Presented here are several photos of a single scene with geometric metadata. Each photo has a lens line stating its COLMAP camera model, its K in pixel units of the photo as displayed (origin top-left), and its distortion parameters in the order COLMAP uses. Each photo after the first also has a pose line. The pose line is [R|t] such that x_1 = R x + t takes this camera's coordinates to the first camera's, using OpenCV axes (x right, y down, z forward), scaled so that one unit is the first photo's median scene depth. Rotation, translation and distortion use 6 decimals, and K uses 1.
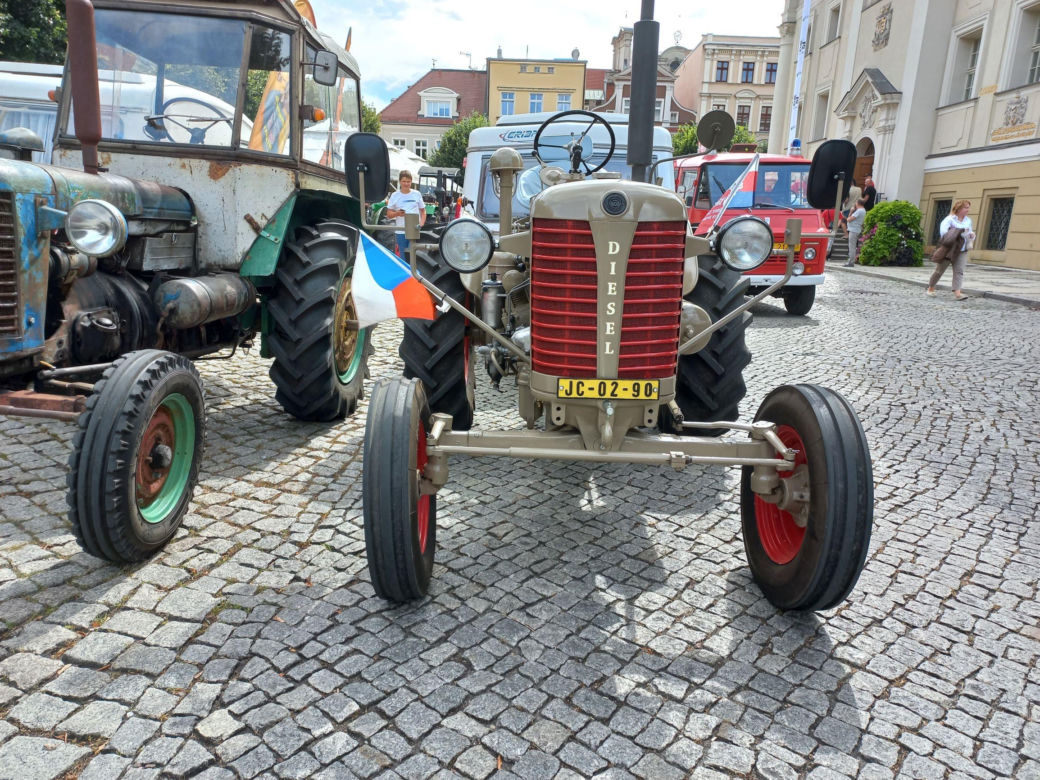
lens RADIAL K [[750.8, 0, 519.8], [0, 750.8, 384.8], [0, 0, 1]] dist [0.034898, -0.001836]
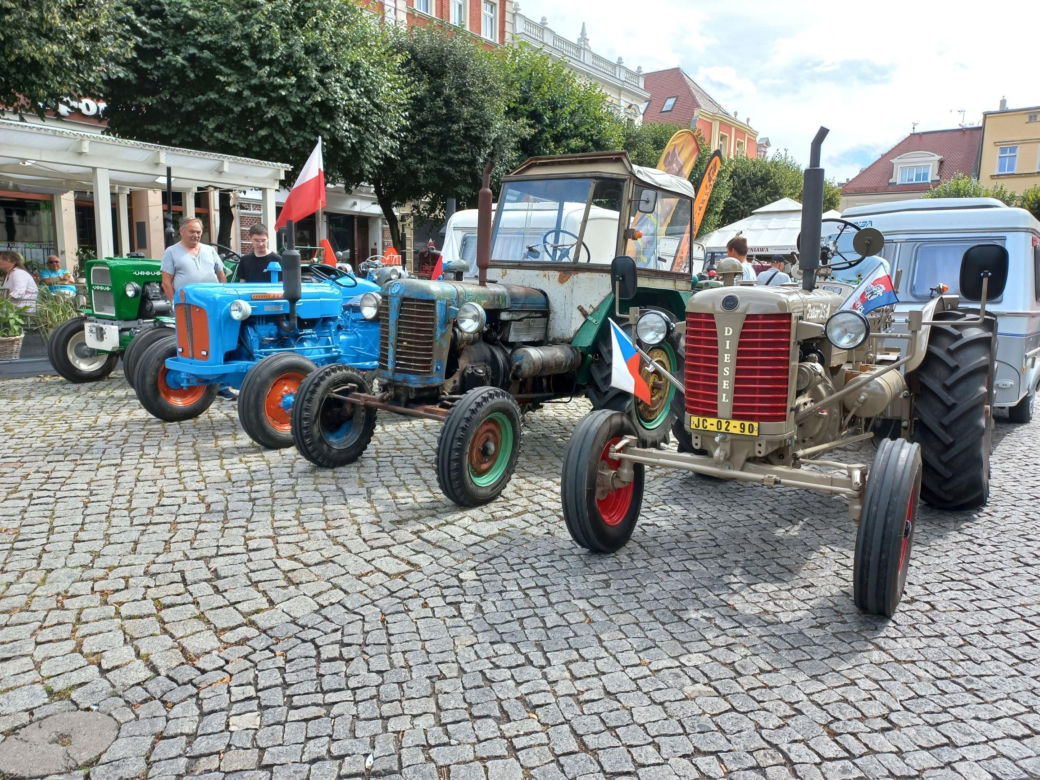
lens RADIAL K [[750.8, 0, 520.5], [0, 750.8, 395.6], [0, 0, 1]] dist [0.034898, -0.001836]
pose [[0.836542, 0.057686, -0.544858, 0.527130], [-0.103318, 0.993210, -0.053474, 0.060632], [0.538073, 0.101027, 0.836822, -0.413013]]
